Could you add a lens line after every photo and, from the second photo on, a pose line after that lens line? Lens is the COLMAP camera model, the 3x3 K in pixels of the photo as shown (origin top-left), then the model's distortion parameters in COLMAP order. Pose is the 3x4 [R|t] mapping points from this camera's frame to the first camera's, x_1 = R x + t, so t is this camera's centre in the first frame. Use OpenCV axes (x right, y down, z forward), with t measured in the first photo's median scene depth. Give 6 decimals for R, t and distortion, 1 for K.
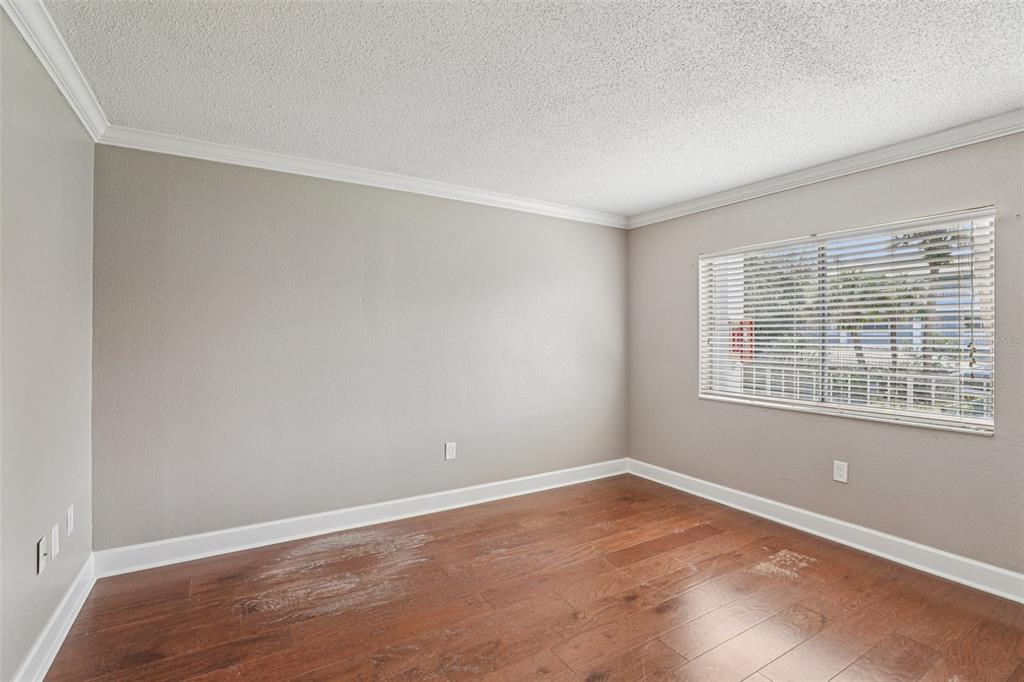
lens RADIAL K [[479.8, 0, 509.4], [0, 479.8, 333.9], [0, 0, 1]] dist [-0.002428, -0.000329]
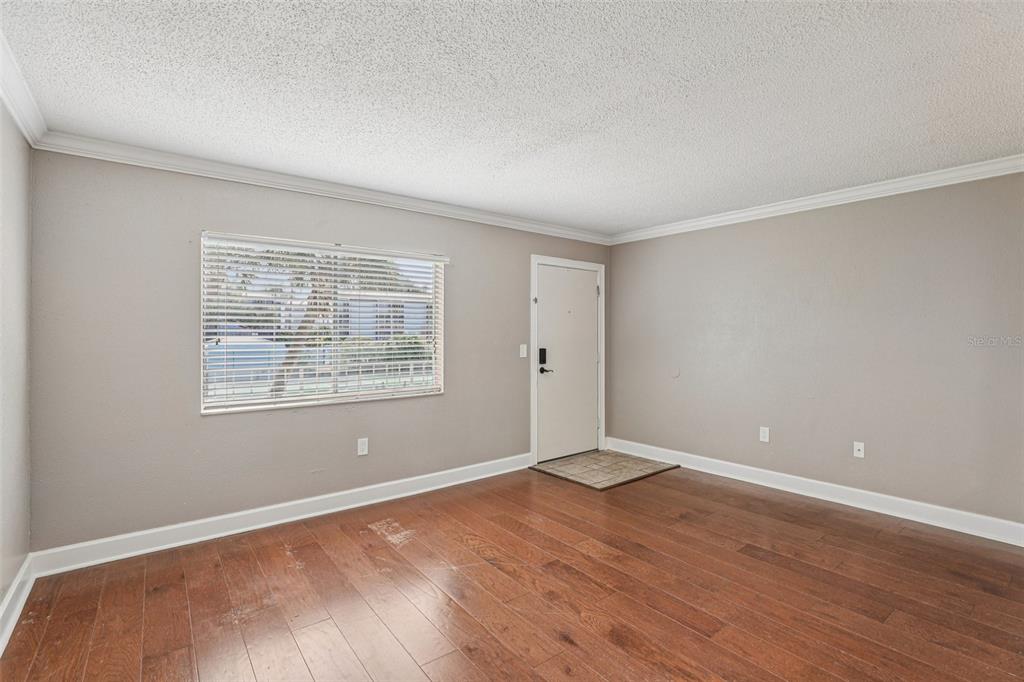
lens RADIAL K [[479.8, 0, 509.4], [0, 479.8, 333.9], [0, 0, 1]] dist [-0.002428, -0.000329]
pose [[-0.091331, 0.003019, 0.995816, -0.557601], [0.003363, 0.999991, -0.002723, 0.007359], [-0.995815, 0.003100, -0.091340, 0.753867]]
